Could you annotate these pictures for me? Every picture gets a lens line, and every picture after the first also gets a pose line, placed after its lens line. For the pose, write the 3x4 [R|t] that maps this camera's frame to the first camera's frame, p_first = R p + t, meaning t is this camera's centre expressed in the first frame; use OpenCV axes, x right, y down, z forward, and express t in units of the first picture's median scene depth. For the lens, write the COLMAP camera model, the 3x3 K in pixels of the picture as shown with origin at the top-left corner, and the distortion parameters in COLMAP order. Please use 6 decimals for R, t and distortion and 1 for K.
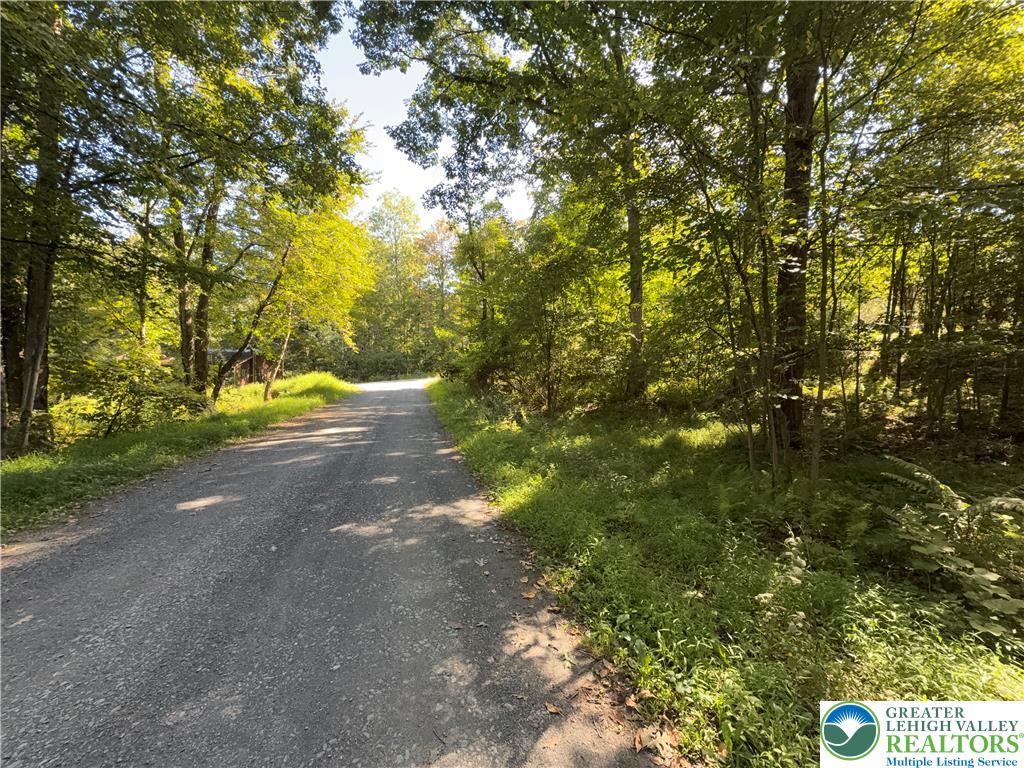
lens RADIAL K [[407.9, 0, 514.2], [0, 407.9, 384.3], [0, 0, 1]] dist [-0.003574, 0.000130]
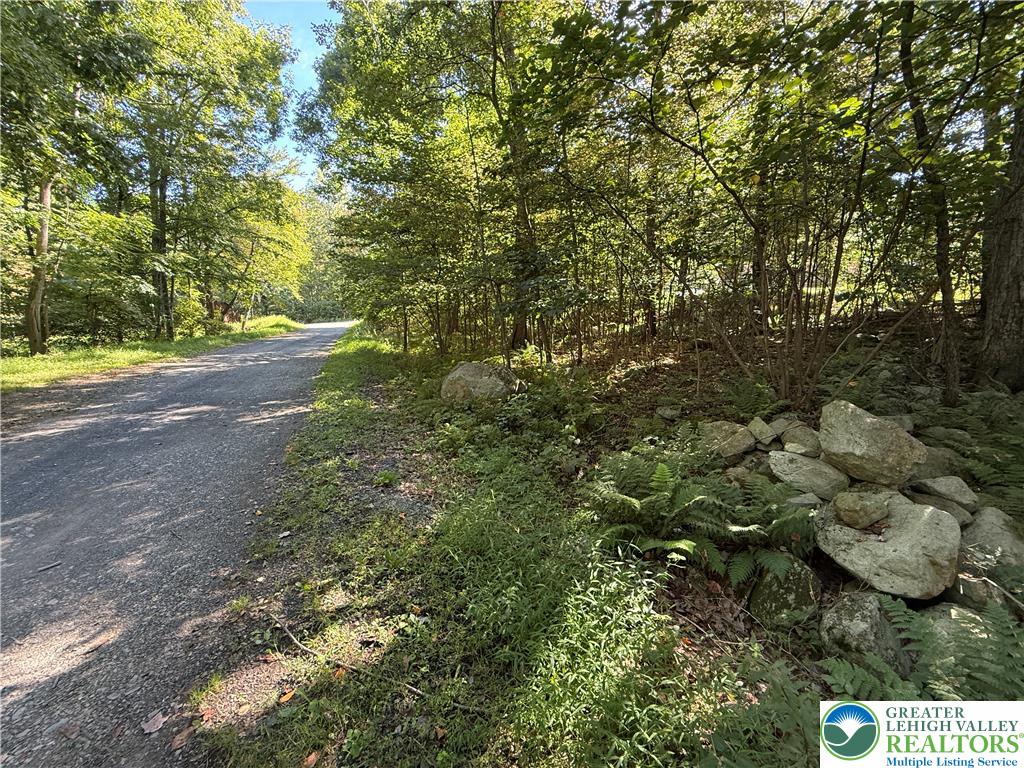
lens RADIAL K [[407.9, 0, 510.6], [0, 407.9, 379.4], [0, 0, 1]] dist [-0.003574, 0.000130]
pose [[0.994791, -0.012198, 0.101204, 0.245239], [-0.000051, 0.992755, 0.120160, 0.027069], [-0.101937, -0.119539, 0.987583, -0.656494]]
